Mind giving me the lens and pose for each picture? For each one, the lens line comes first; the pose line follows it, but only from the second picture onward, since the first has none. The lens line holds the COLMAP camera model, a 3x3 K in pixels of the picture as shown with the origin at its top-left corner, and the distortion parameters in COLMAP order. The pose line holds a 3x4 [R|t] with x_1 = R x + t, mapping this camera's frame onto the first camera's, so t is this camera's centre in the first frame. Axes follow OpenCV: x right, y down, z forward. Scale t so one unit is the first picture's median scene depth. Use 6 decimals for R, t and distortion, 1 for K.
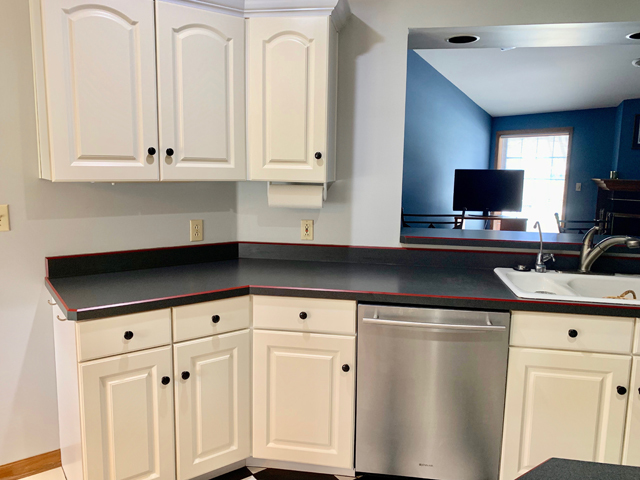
lens RADIAL K [[492.5, 0, 318.3], [0, 492.5, 237.6], [0, 0, 1]] dist [0.039102, -0.043461]
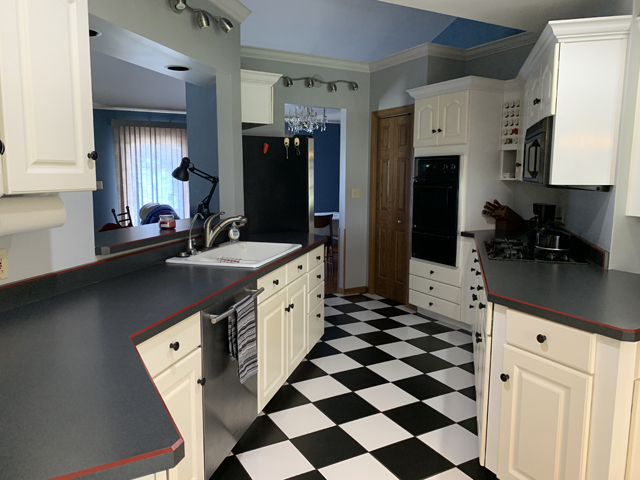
lens RADIAL K [[492.5, 0, 319.8], [0, 492.5, 230.3], [0, 0, 1]] dist [0.039102, -0.043461]
pose [[0.099217, -0.131998, 0.986272, -0.745651], [0.133320, 0.983989, 0.118281, -0.096449], [-0.986094, 0.119754, 0.115227, 0.572388]]
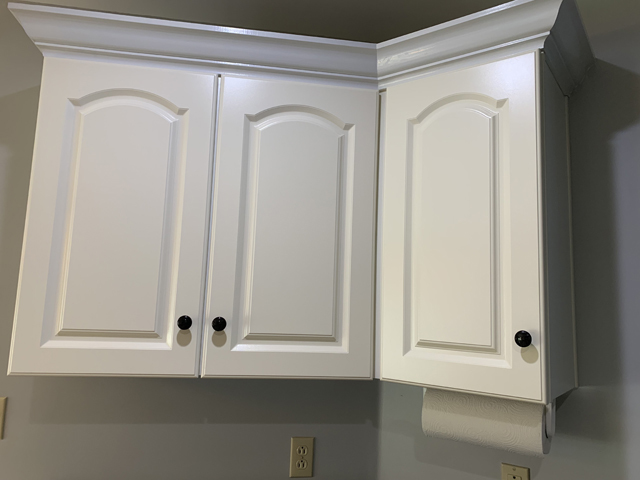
lens RADIAL K [[492.5, 0, 321.6], [0, 492.5, 238.2], [0, 0, 1]] dist [0.039102, -0.043461]
pose [[0.891977, -0.042785, -0.450052, 0.041719], [-0.086620, 0.960893, -0.263025, -0.121610], [0.443705, 0.273596, 0.853388, 0.526148]]
